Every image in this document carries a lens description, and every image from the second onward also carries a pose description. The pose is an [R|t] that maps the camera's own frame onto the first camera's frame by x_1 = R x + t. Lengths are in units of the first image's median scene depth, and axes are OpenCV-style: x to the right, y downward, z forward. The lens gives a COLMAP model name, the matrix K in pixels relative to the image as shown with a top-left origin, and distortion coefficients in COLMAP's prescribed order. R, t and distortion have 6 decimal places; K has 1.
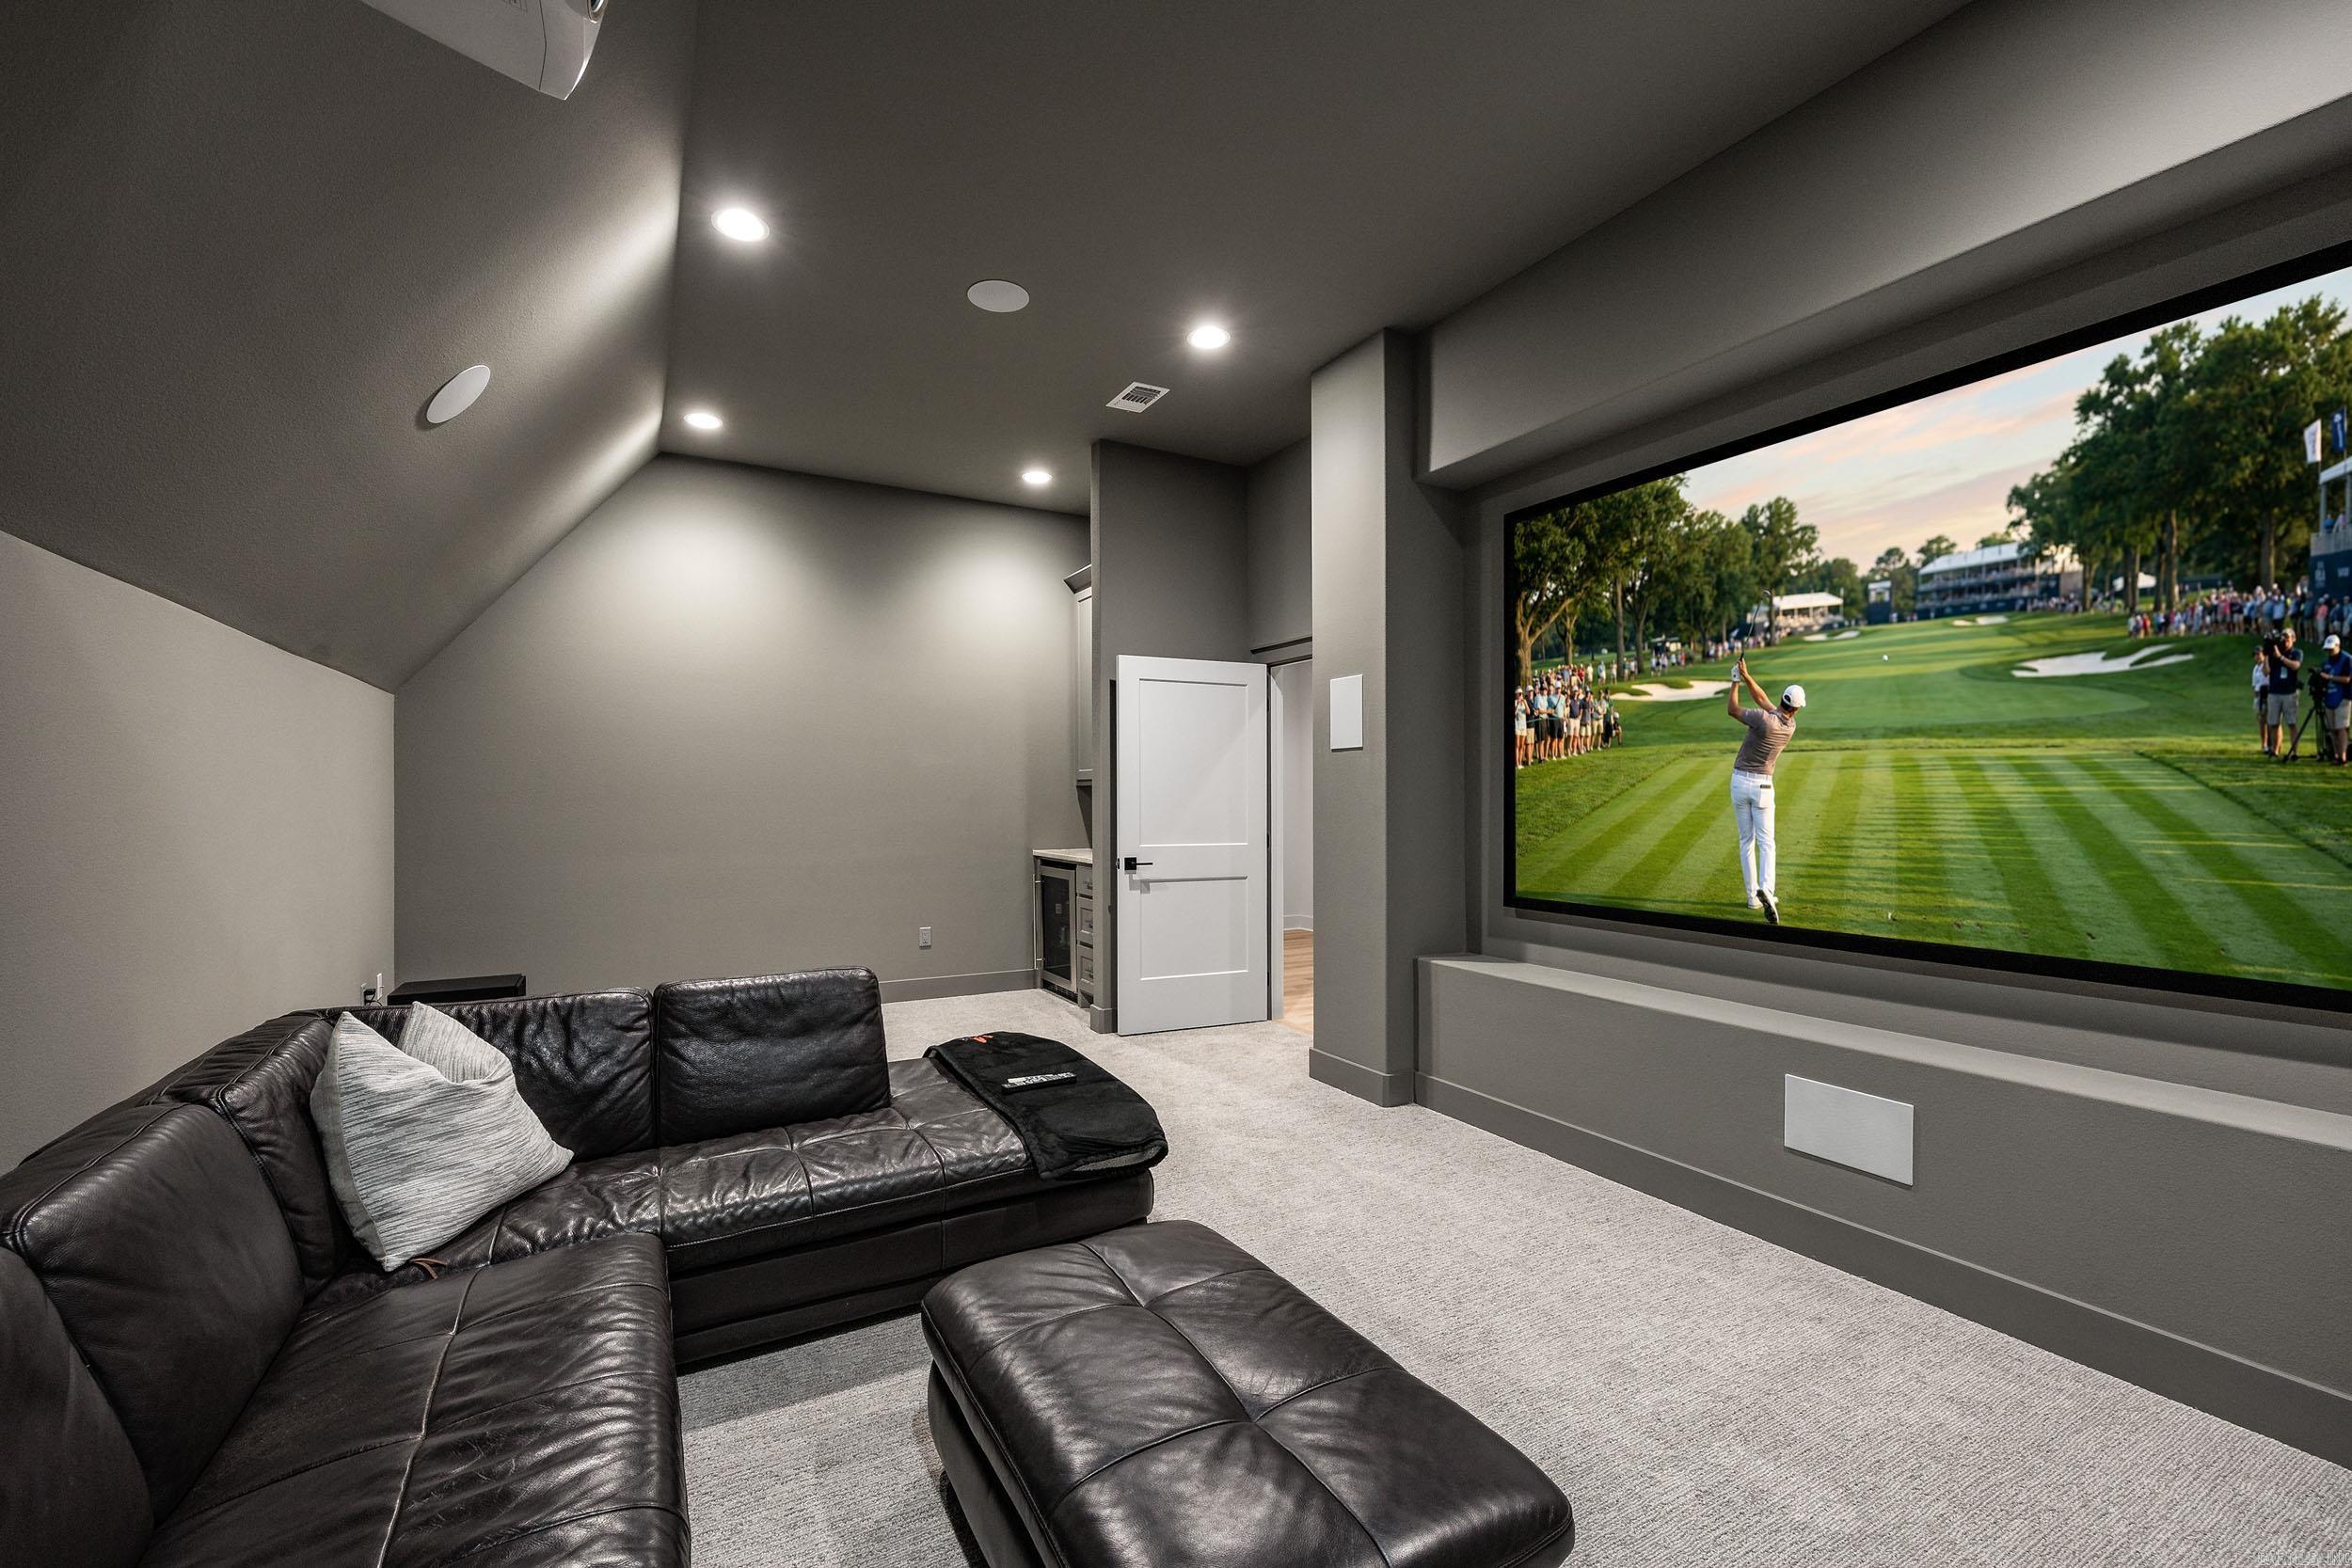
lens RADIAL K [[968.3, 0, 1172.1], [0, 968.3, 797.3], [0, 0, 1]] dist [0.001408, 0.000078]
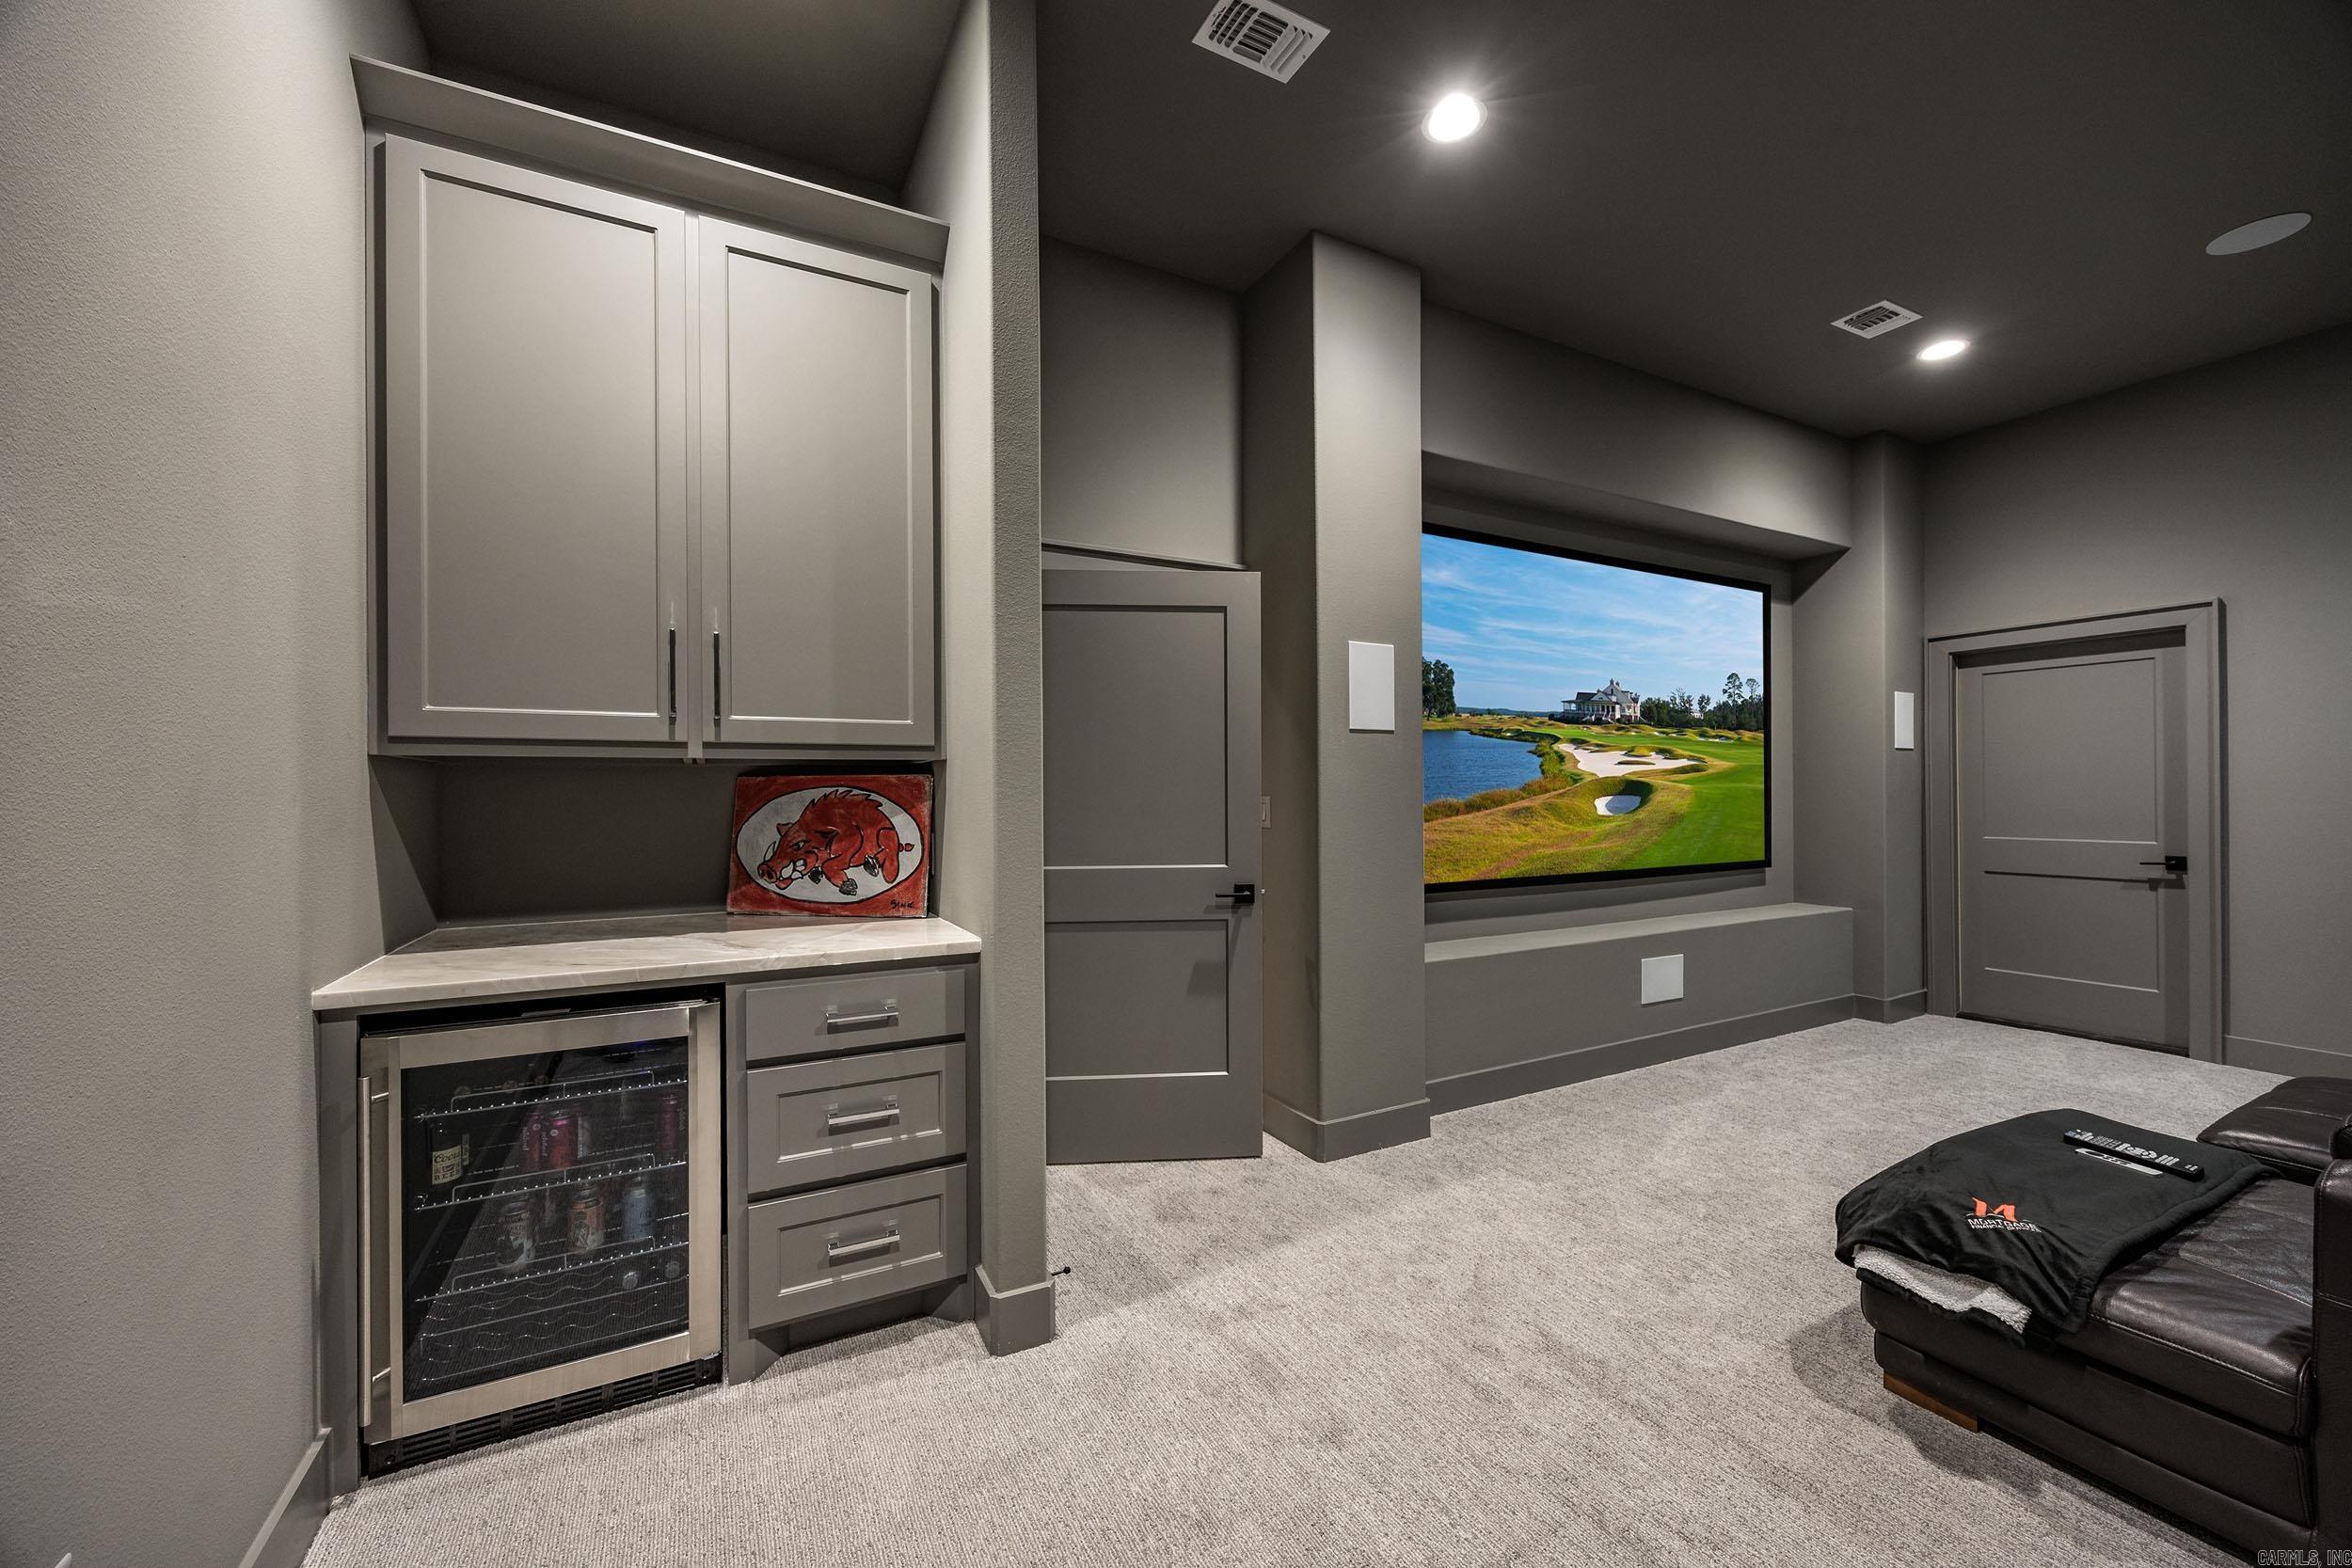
lens RADIAL K [[892.6, 0, 1168.4], [0, 892.6, 780.0], [0, 0, 1]] dist [-0.001703, -0.000038]
pose [[0.026647, 0.009070, 0.999604, -0.577268], [0.001238, 0.999958, -0.009107, -0.001017], [-0.999644, 0.001481, 0.026635, 1.147683]]
